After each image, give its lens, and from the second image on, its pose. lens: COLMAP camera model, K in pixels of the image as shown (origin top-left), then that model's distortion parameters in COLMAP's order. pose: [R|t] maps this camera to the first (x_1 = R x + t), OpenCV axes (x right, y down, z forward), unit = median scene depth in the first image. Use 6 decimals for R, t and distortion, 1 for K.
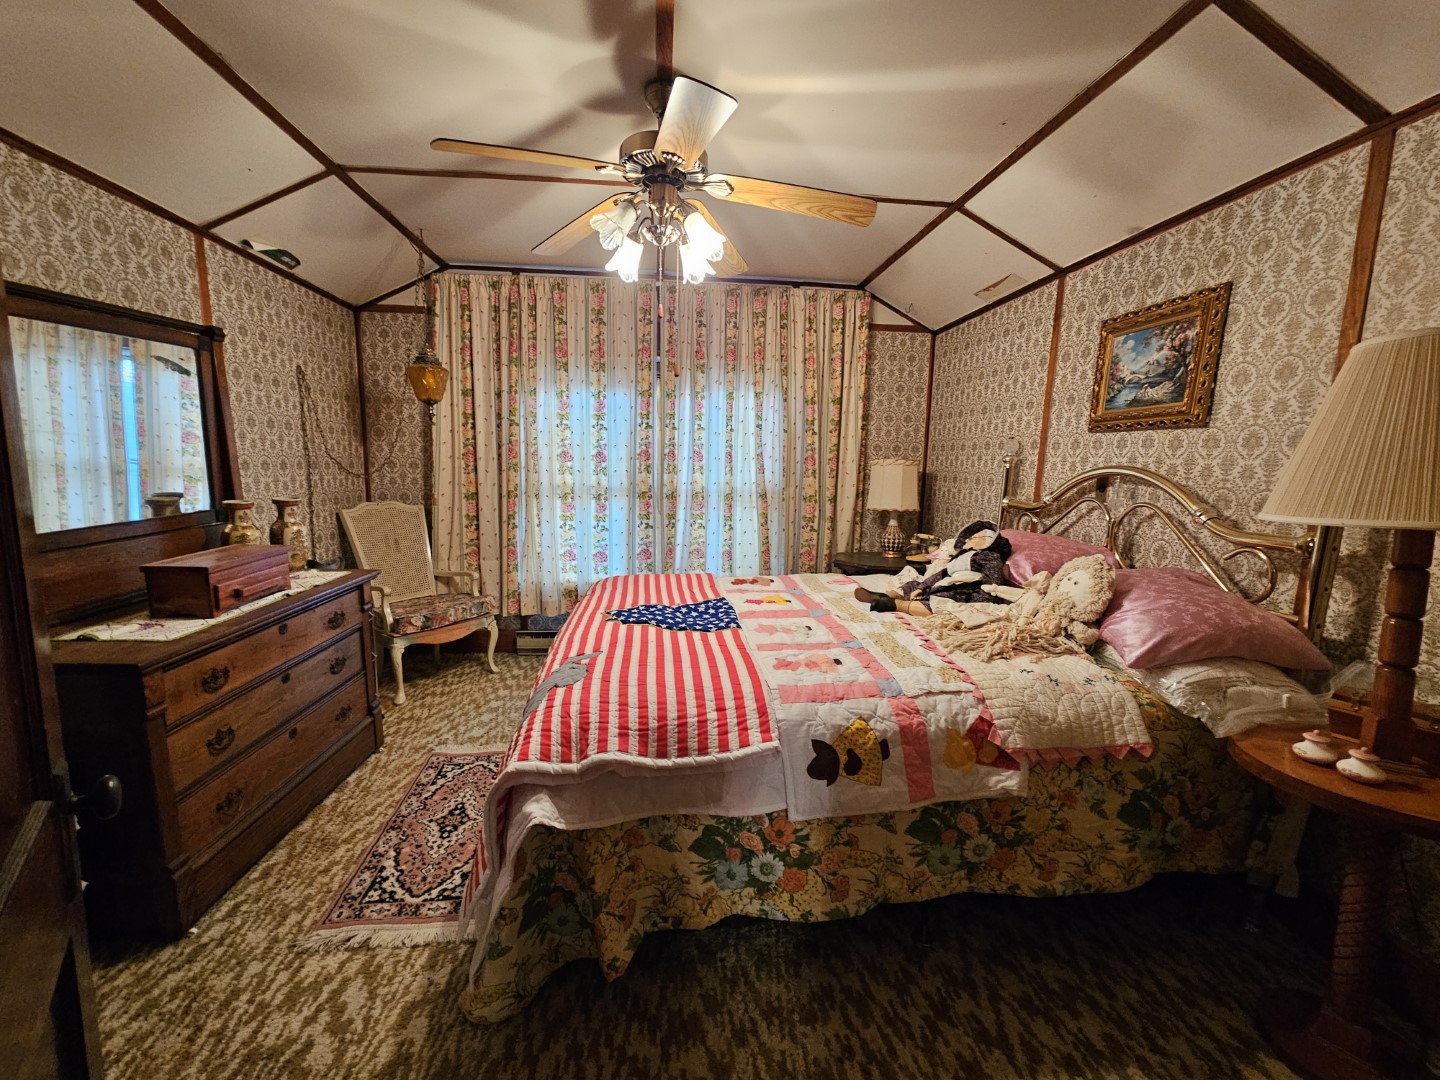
lens RADIAL K [[590.3, 0, 720.7], [0, 590.3, 540.0], [0, 0, 1]] dist [-0.001464, -0.000027]
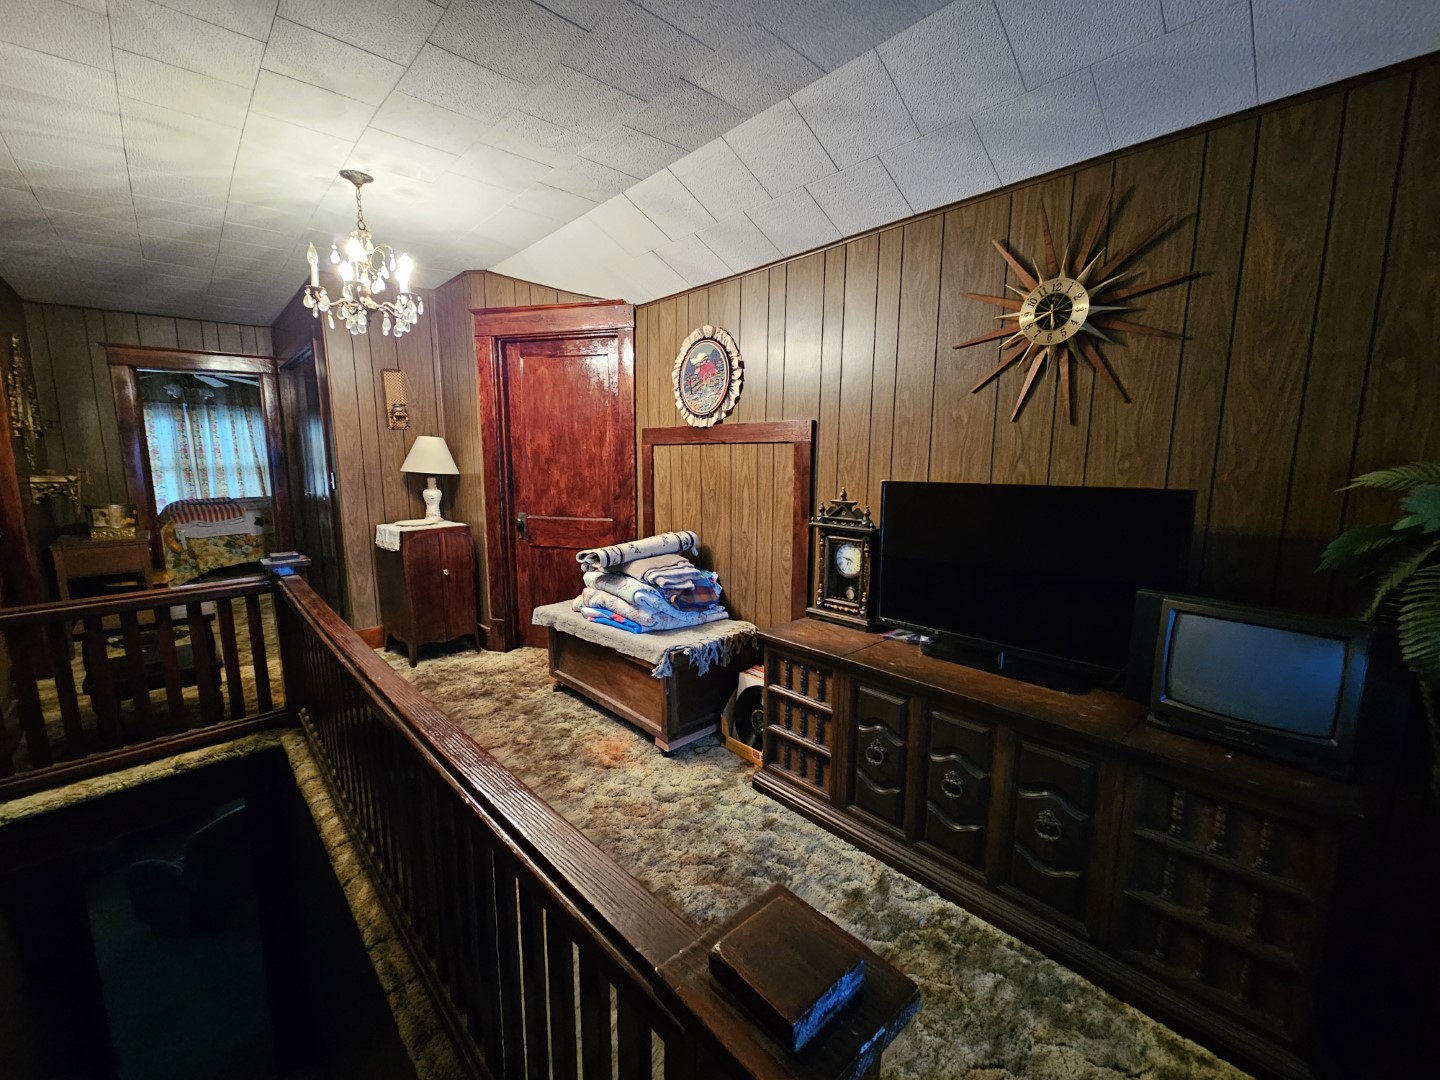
lens RADIAL K [[590.3, 0, 716.6], [0, 590.3, 542.2], [0, 0, 1]] dist [-0.001464, -0.000027]
pose [[0.801343, -0.108594, 0.588265, 0.118963], [0.089268, 0.994082, 0.061906, 0.217321], [-0.591507, 0.002906, 0.806295, -1.793585]]
